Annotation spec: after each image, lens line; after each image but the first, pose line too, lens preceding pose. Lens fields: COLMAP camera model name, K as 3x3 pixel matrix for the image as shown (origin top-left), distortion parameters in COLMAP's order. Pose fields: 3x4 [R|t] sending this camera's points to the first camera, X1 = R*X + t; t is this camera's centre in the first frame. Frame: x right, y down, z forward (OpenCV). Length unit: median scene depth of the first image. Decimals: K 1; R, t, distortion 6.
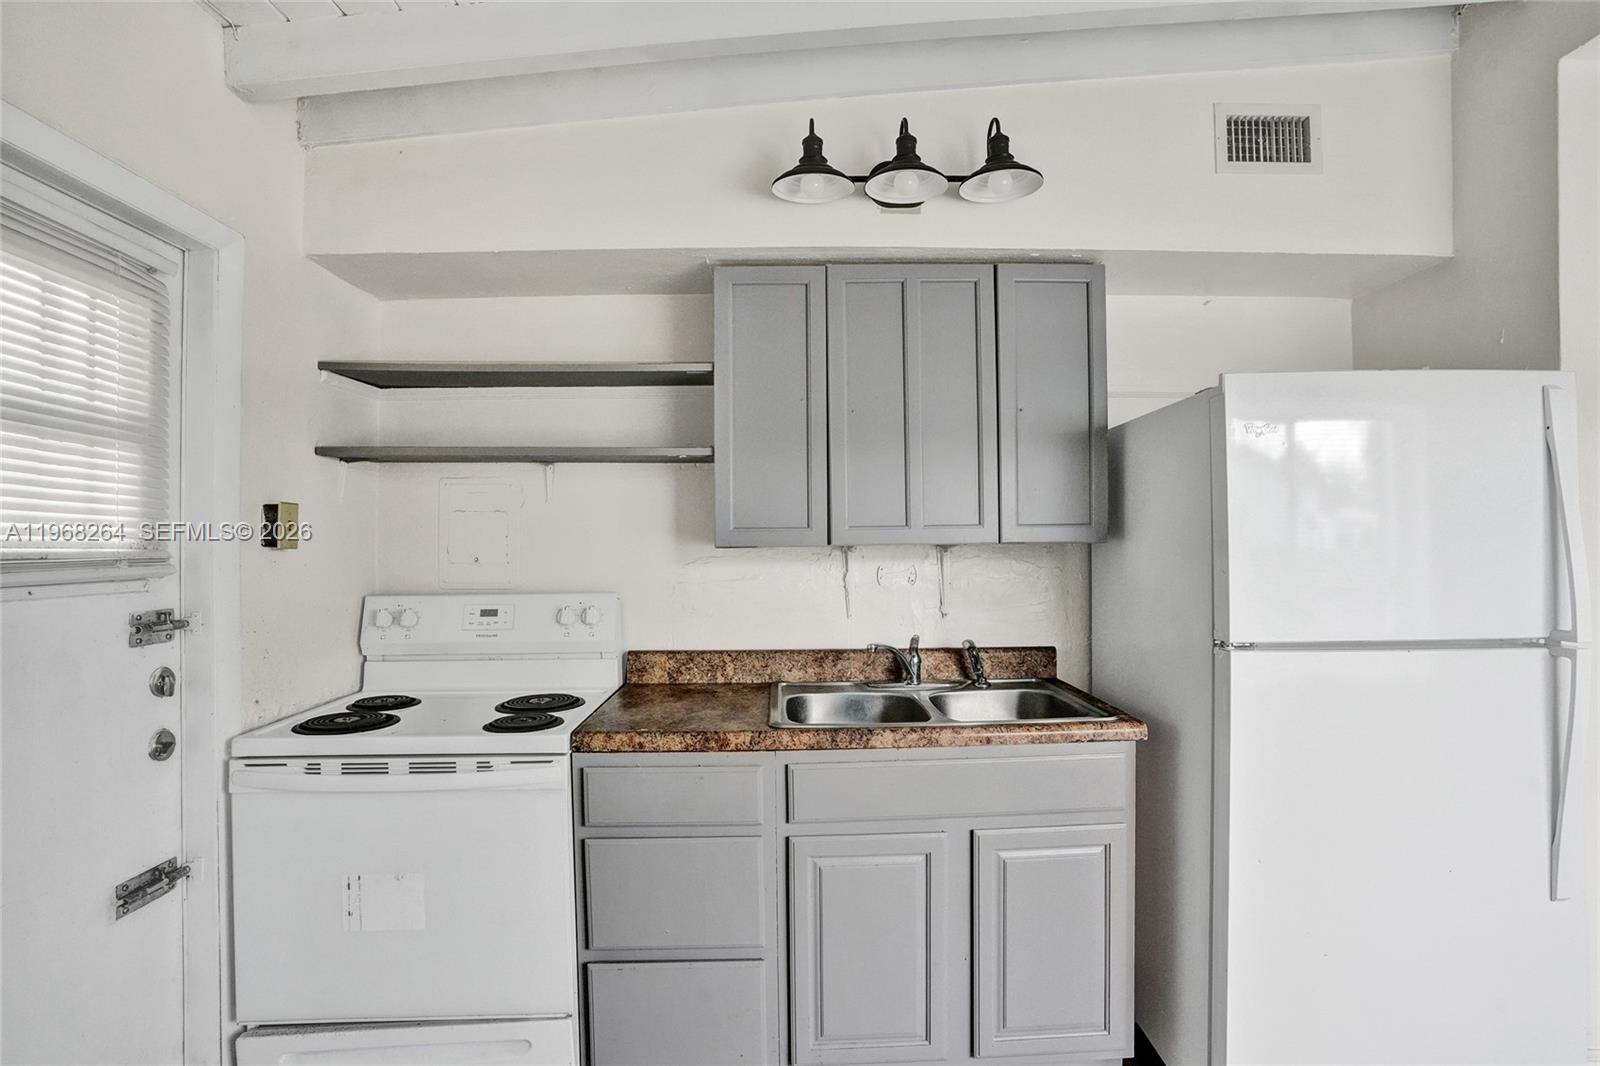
lens RADIAL K [[767.9, 0, 809.1], [0, 767.9, 533.7], [0, 0, 1]] dist [-0.078508, 0.036246]
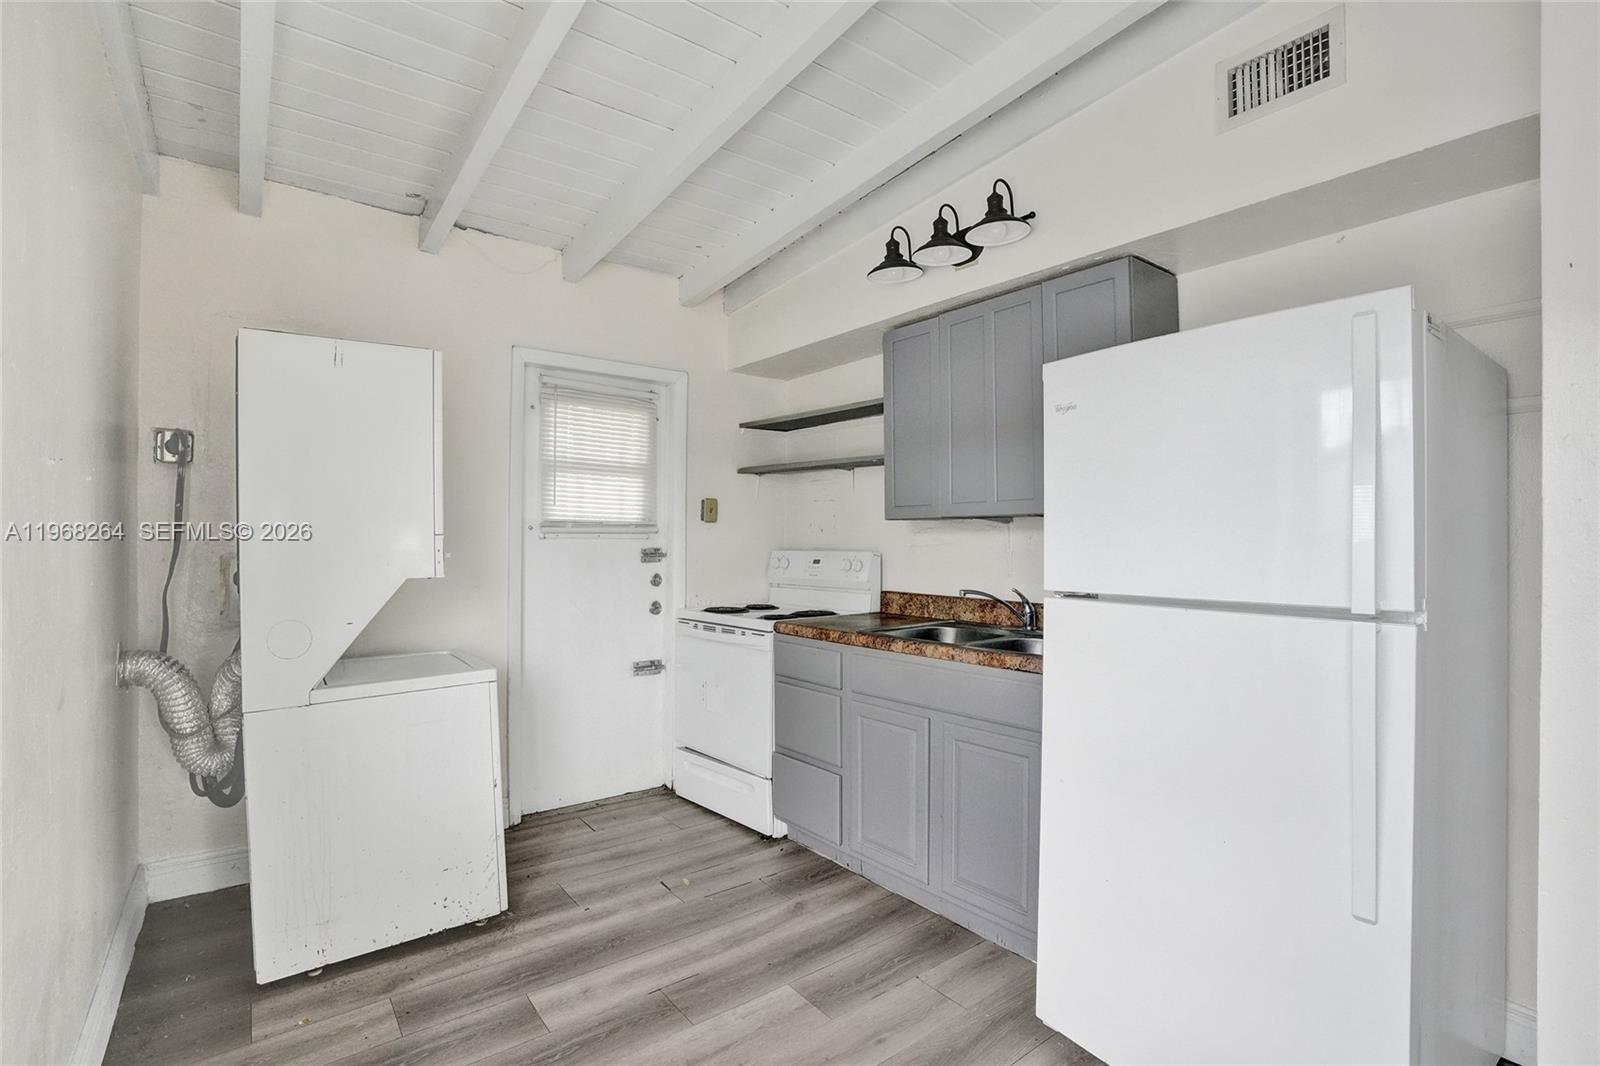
lens RADIAL K [[767.9, 0, 809.1], [0, 767.9, 533.7], [0, 0, 1]] dist [-0.078508, 0.036246]
pose [[0.599498, 0.005835, -0.800355, 1.041283], [0.001949, 0.999960, 0.008751, 0.032750], [0.800374, -0.006806, 0.599462, -0.025102]]
